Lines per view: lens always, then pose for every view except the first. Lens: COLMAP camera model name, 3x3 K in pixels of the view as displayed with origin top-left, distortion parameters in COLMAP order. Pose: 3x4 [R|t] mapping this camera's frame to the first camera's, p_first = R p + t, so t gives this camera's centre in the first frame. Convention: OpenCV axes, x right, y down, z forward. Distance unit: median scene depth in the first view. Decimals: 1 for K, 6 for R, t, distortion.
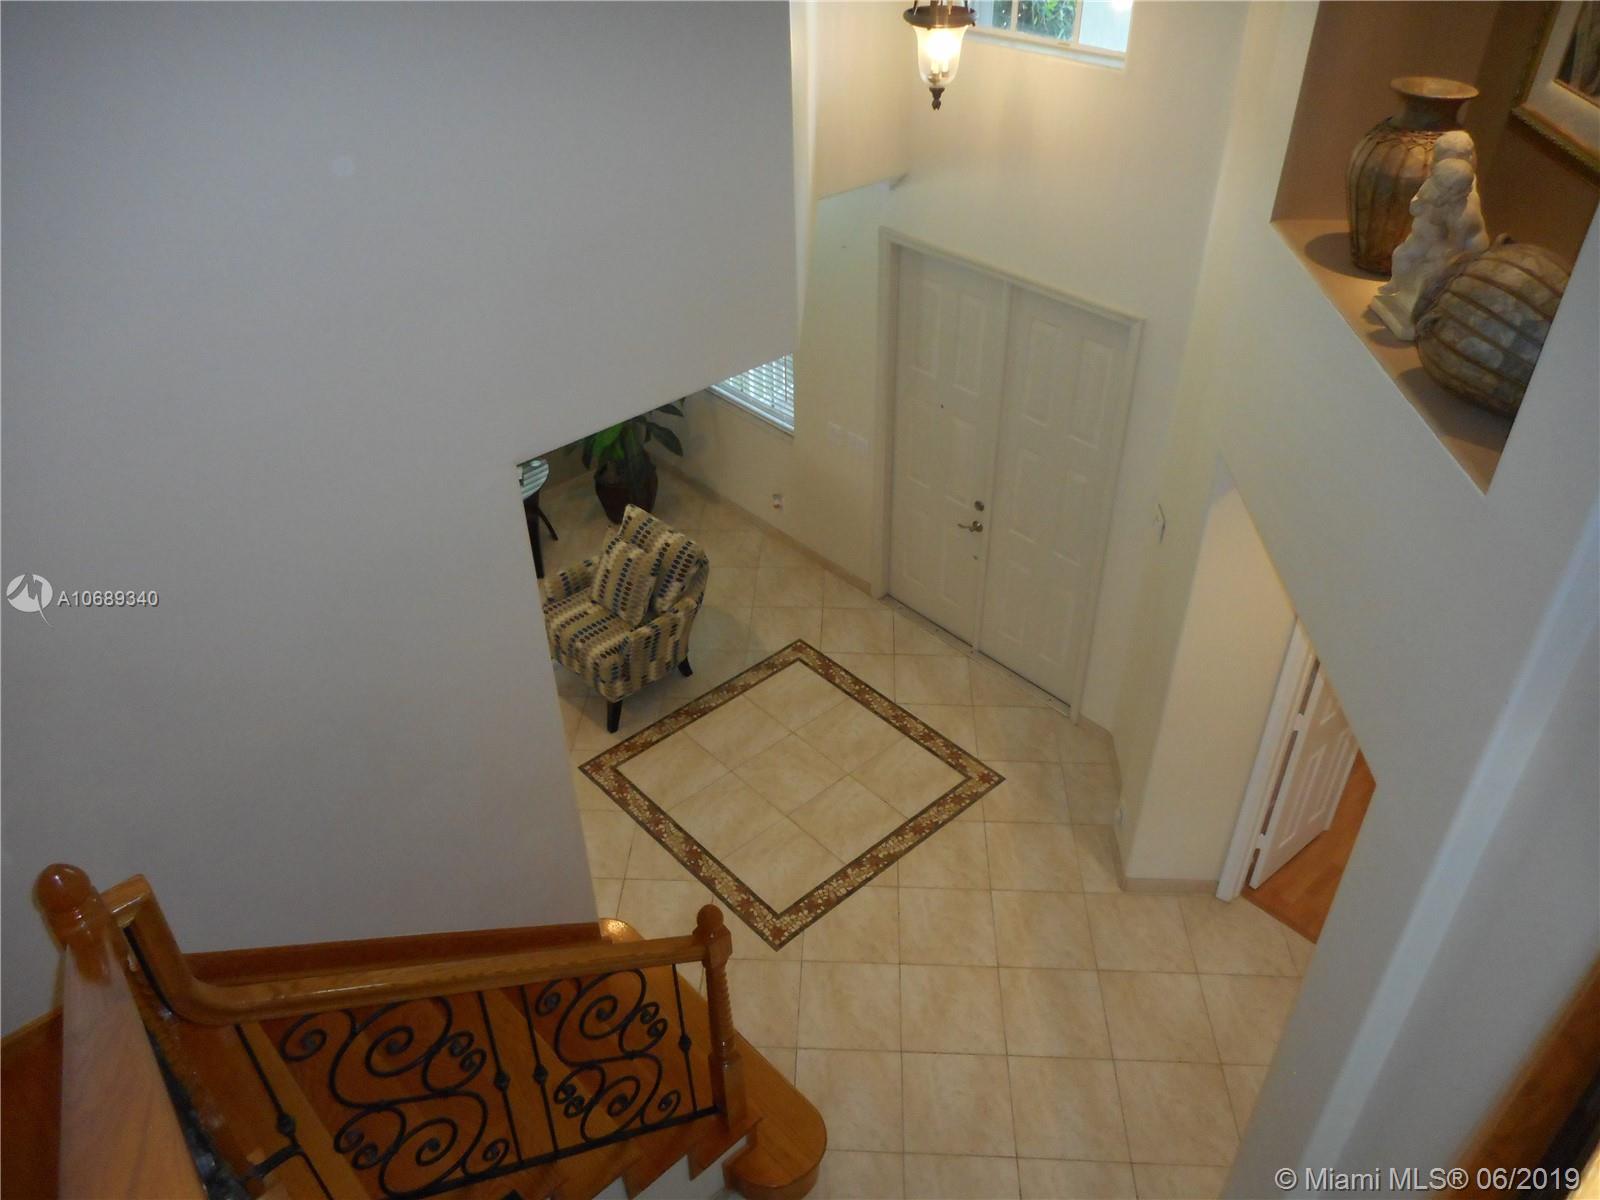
lens RADIAL K [[1199.6, 0, 805.9], [0, 1199.6, 599.3], [0, 0, 1]] dist [-0.020789, 0.022925]
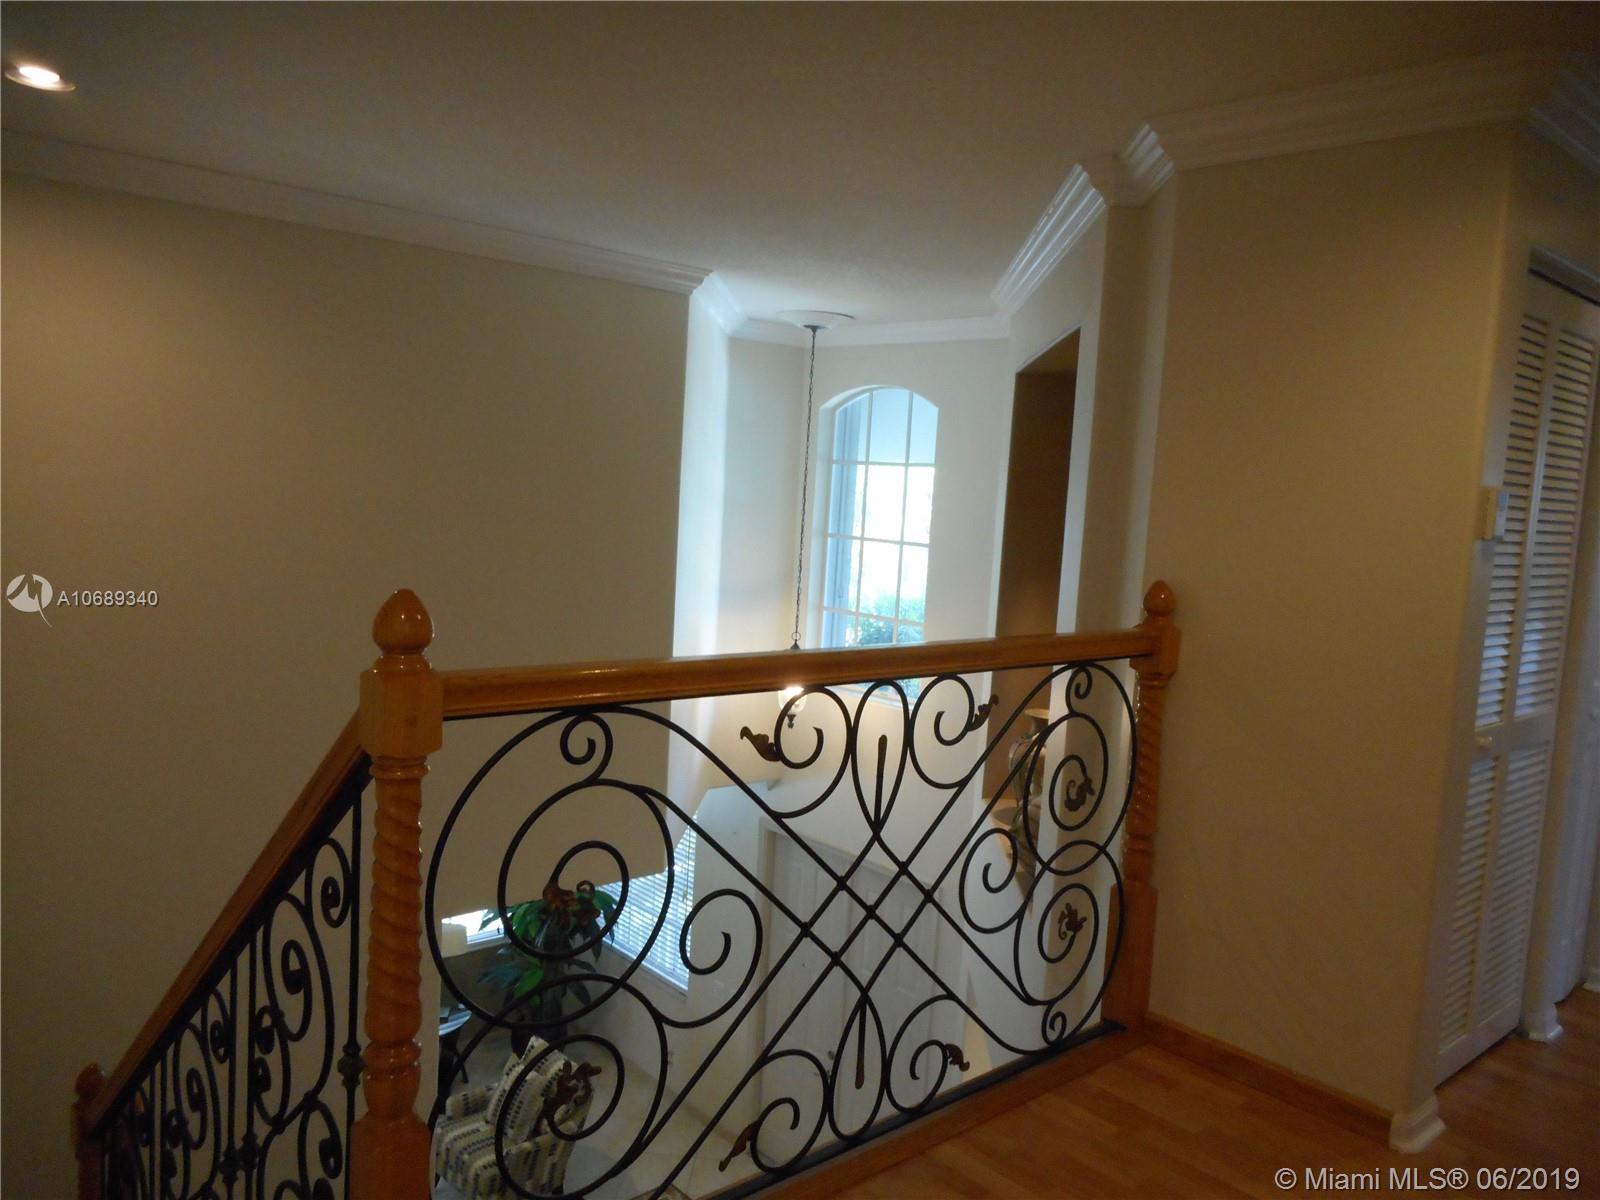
lens RADIAL K [[1199.6, 0, 796.9], [0, 1199.6, 599.7], [0, 0, 1]] dist [-0.020789, 0.022925]
pose [[0.997458, 0.070887, -0.007308, 0.087237], [-0.064278, 0.850678, -0.521743, 0.154031], [-0.030768, 0.520886, 0.853072, -0.221191]]
